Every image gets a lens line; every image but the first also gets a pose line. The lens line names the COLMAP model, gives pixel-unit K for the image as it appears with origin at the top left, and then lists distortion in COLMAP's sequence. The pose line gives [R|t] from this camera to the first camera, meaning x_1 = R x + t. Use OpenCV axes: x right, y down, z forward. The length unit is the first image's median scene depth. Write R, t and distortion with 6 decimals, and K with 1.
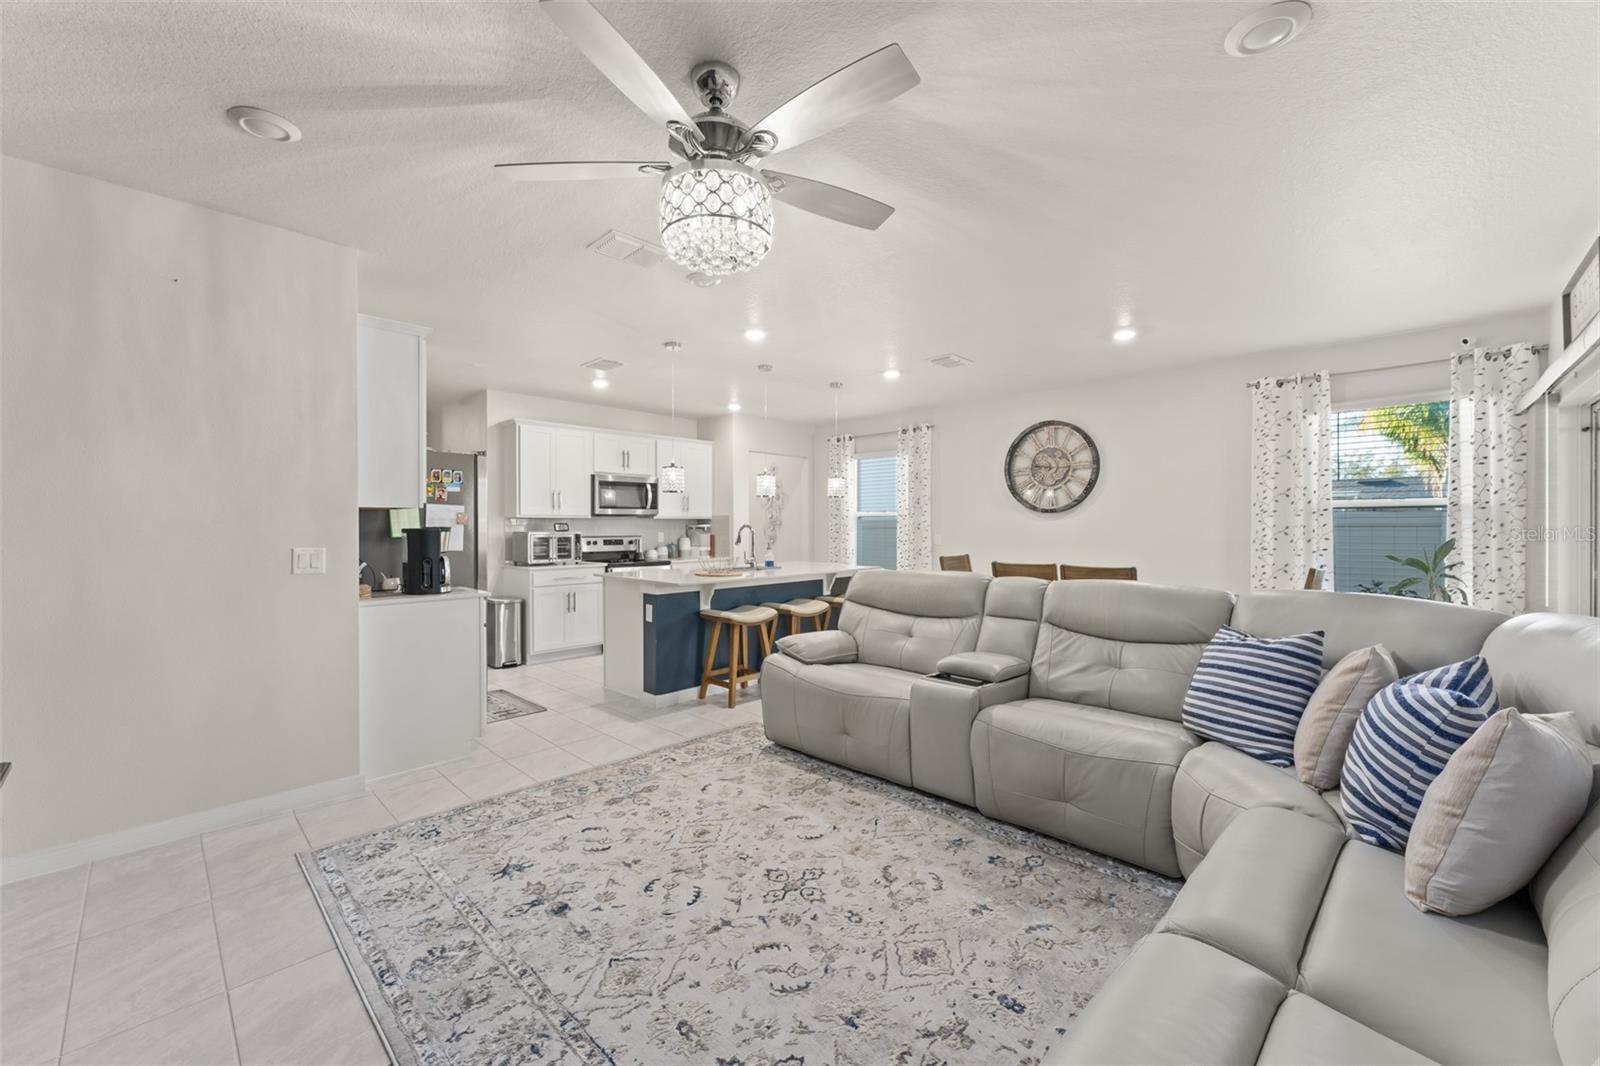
lens RADIAL K [[628.9, 0, 798.0], [0, 628.9, 527.4], [0, 0, 1]] dist [-0.000568, -0.000084]
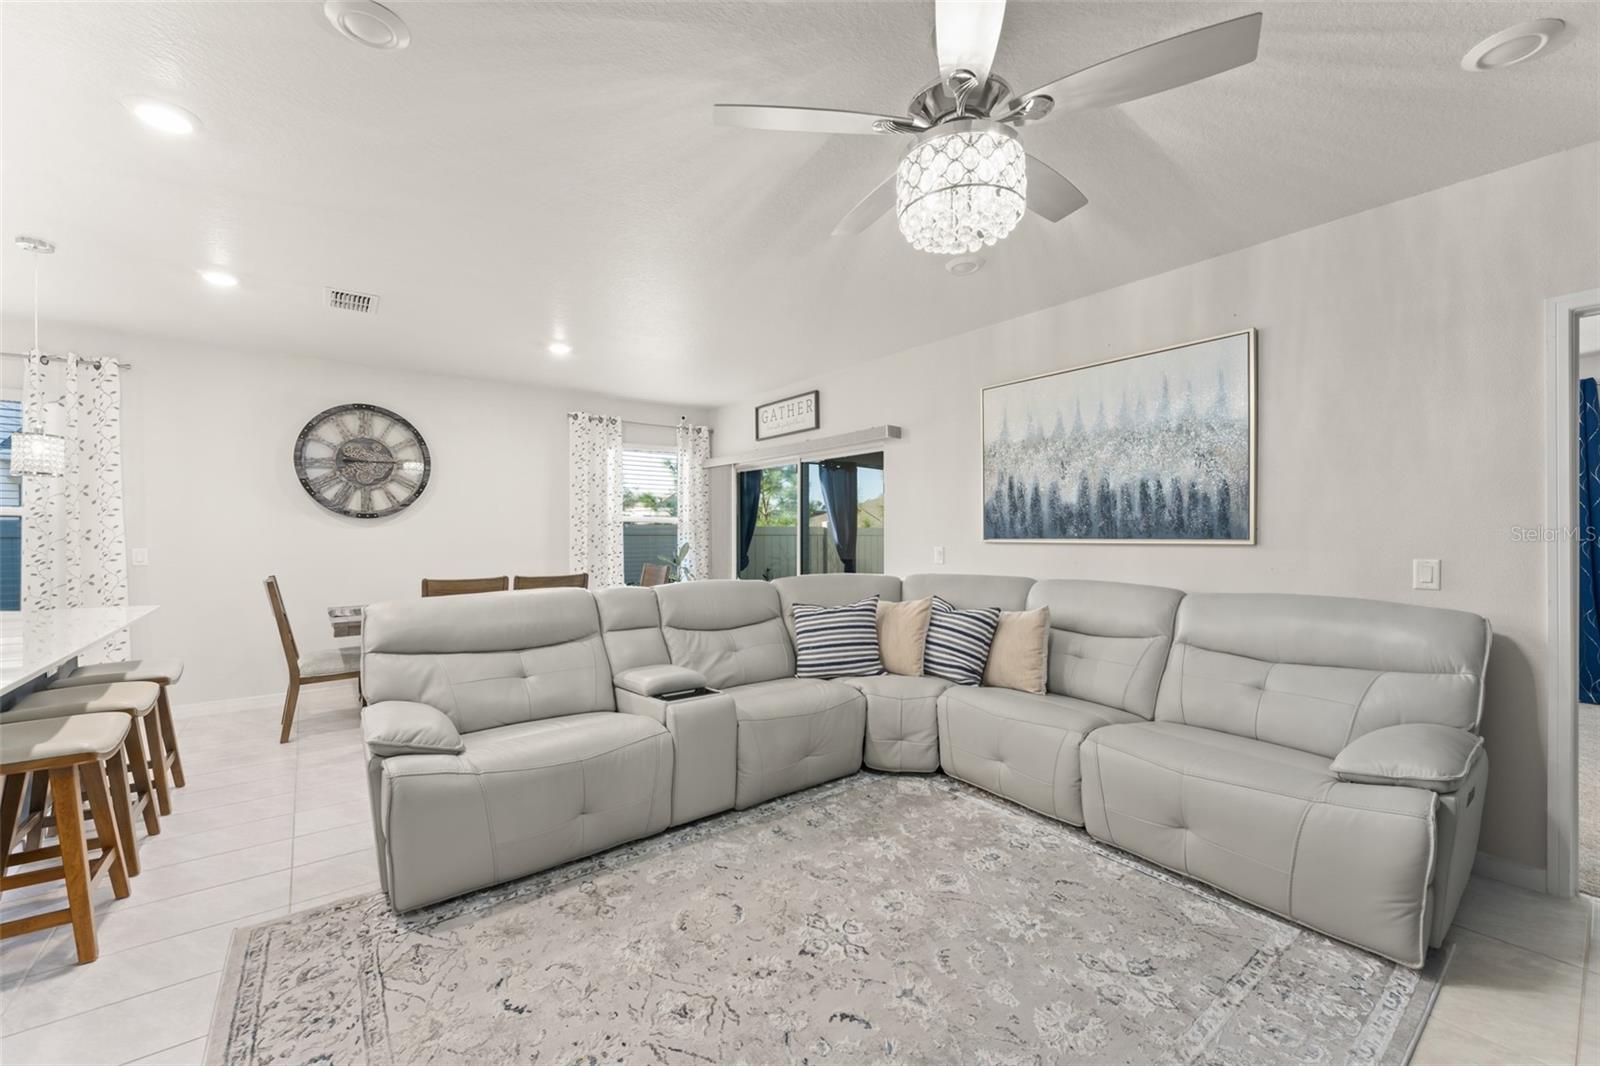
lens RADIAL K [[637.0, 0, 790.1], [0, 637.0, 540.0], [0, 0, 1]] dist [0.000946, -0.000334]
pose [[0.152365, -0.007446, 0.988296, -0.410504], [0.001688, 0.999972, 0.007274, -0.000318], [-0.988323, 0.000560, 0.152374, 0.420222]]
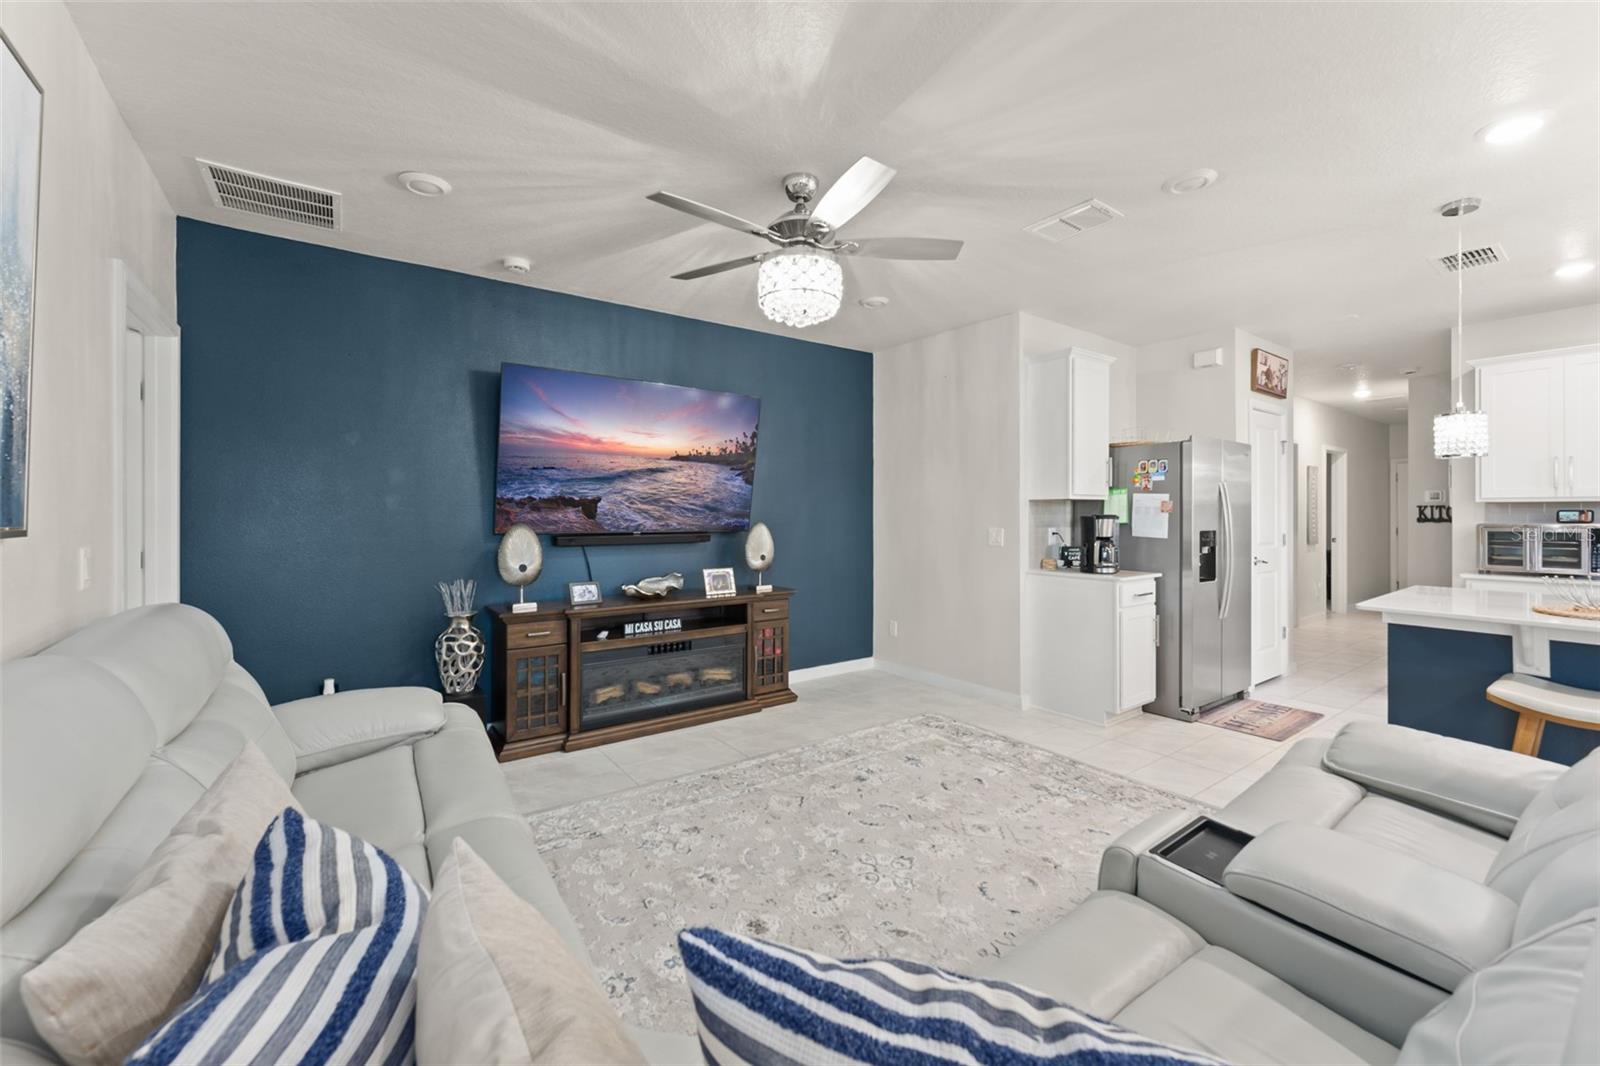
lens RADIAL K [[639.9, 0, 796.7], [0, 639.9, 515.3], [0, 0, 1]] dist [-0.000723, -0.000433]
pose [[-0.174878, 0.003027, -0.984585, 0.463931], [-0.003385, 0.999988, 0.003676, -0.001405], [0.984584, 0.003976, -0.174866, 0.470870]]
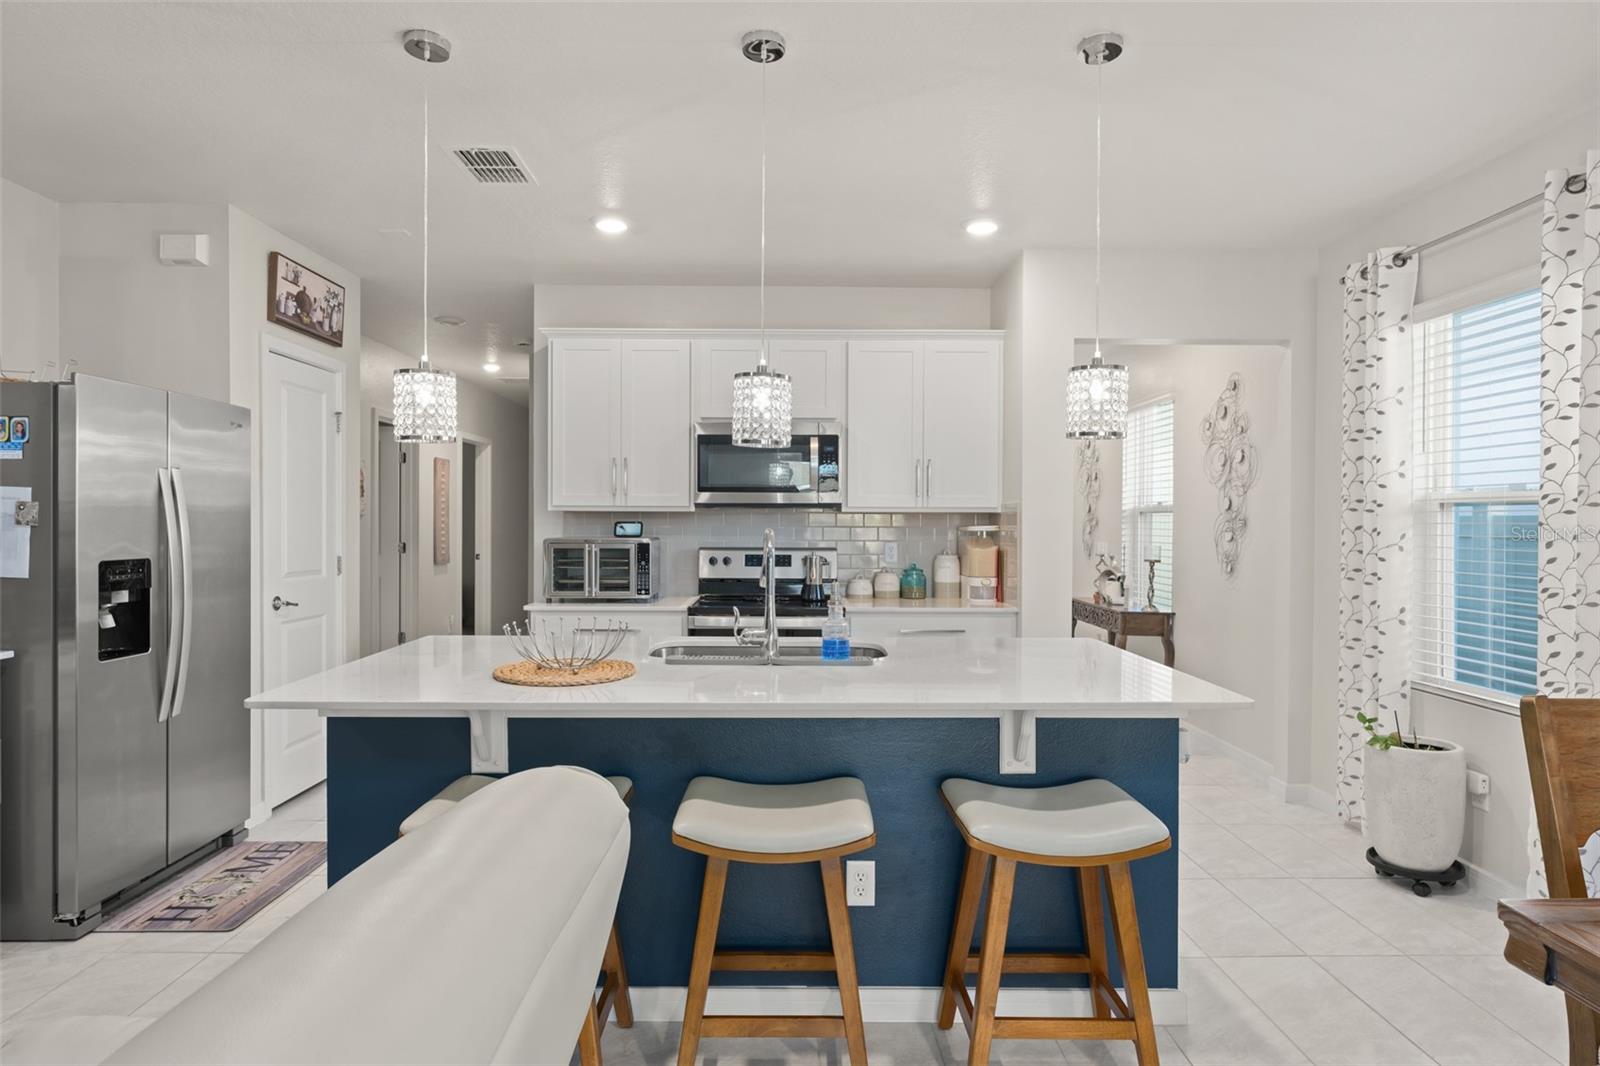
lens RADIAL K [[900.9, 0, 792.2], [0, 900.9, 528.5], [0, 0, 1]] dist [-0.002441, -0.000328]
pose [[0.701191, 0.010624, -0.712894, 0.312969], [-0.007871, 0.999943, 0.007160, -0.009444], [0.712930, 0.000591, 0.701235, 0.740474]]
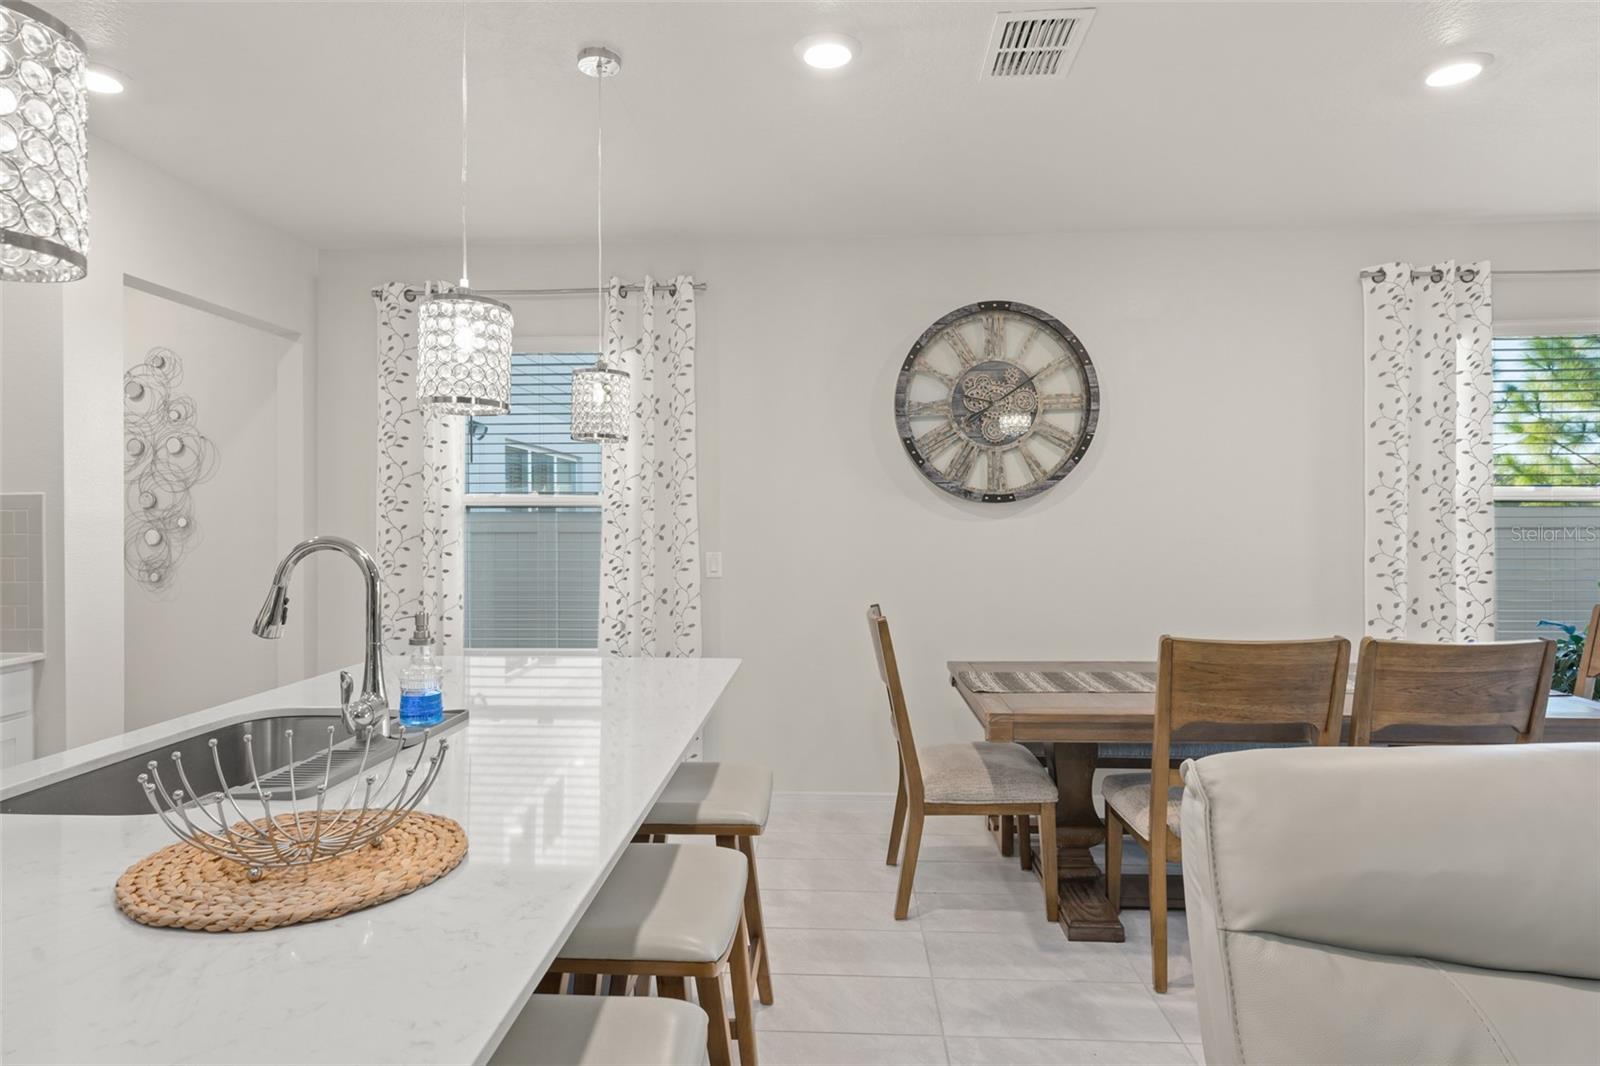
lens RADIAL K [[900.9, 0, 792.2], [0, 900.9, 528.5], [0, 0, 1]] dist [-0.002441, -0.000328]
pose [[0.757018, -0.002413, 0.653389, -0.175605], [0.001875, 0.999997, 0.001520, -0.007185], [-0.653391, 0.000075, 0.757021, 0.752420]]
